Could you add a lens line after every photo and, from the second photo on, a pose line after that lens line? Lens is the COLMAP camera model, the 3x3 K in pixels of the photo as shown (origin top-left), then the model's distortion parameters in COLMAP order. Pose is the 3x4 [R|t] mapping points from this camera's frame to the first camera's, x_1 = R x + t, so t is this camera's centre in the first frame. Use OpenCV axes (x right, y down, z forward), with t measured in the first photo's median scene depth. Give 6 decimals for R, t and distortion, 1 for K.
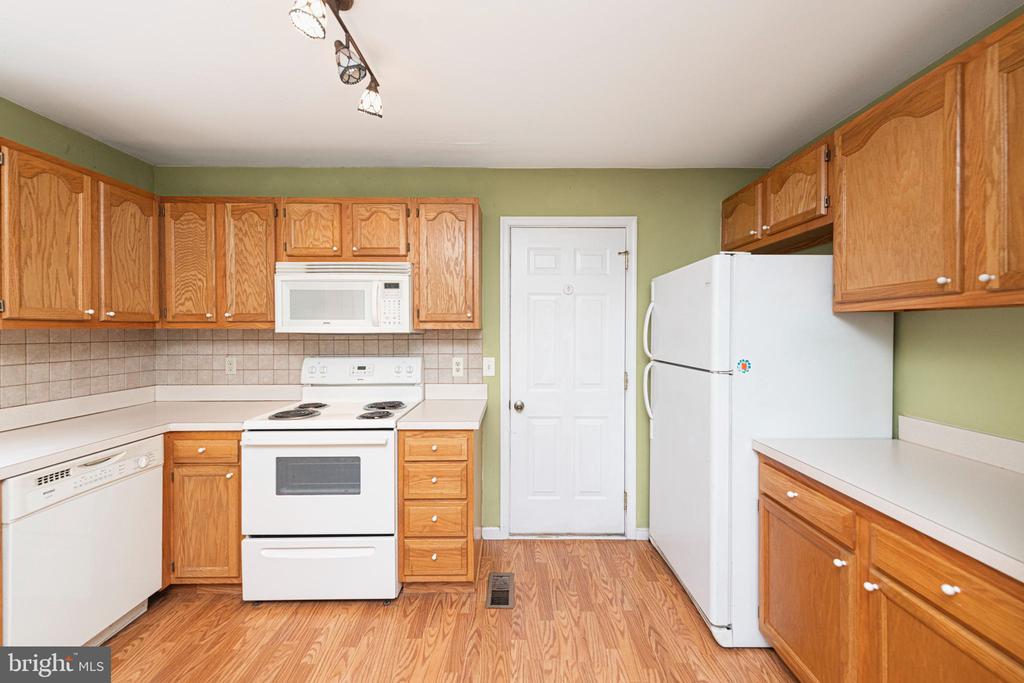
lens RADIAL K [[407.0, 0, 515.6], [0, 407.0, 332.5], [0, 0, 1]] dist [0.025748, 0.000030]
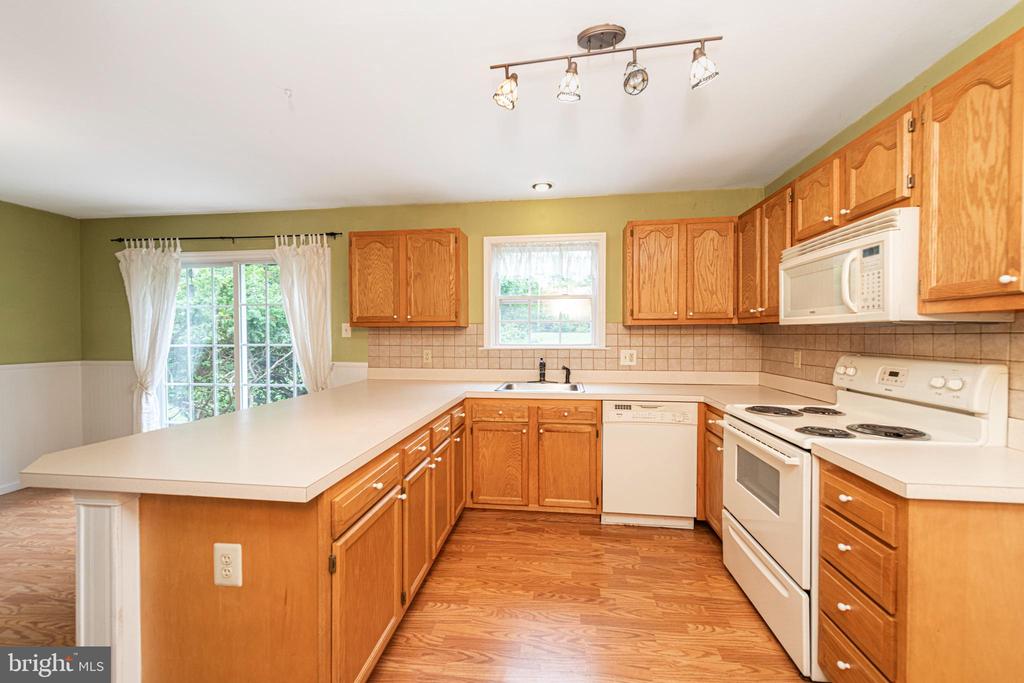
lens RADIAL K [[410.7, 0, 510.7], [0, 410.7, 339.5], [0, 0, 1]] dist [-0.000328, -0.000007]
pose [[-0.133906, 0.012944, -0.990910, 0.437018], [-0.003551, 0.999902, 0.013541, 0.022960], [0.990988, 0.005332, -0.133847, 0.489538]]
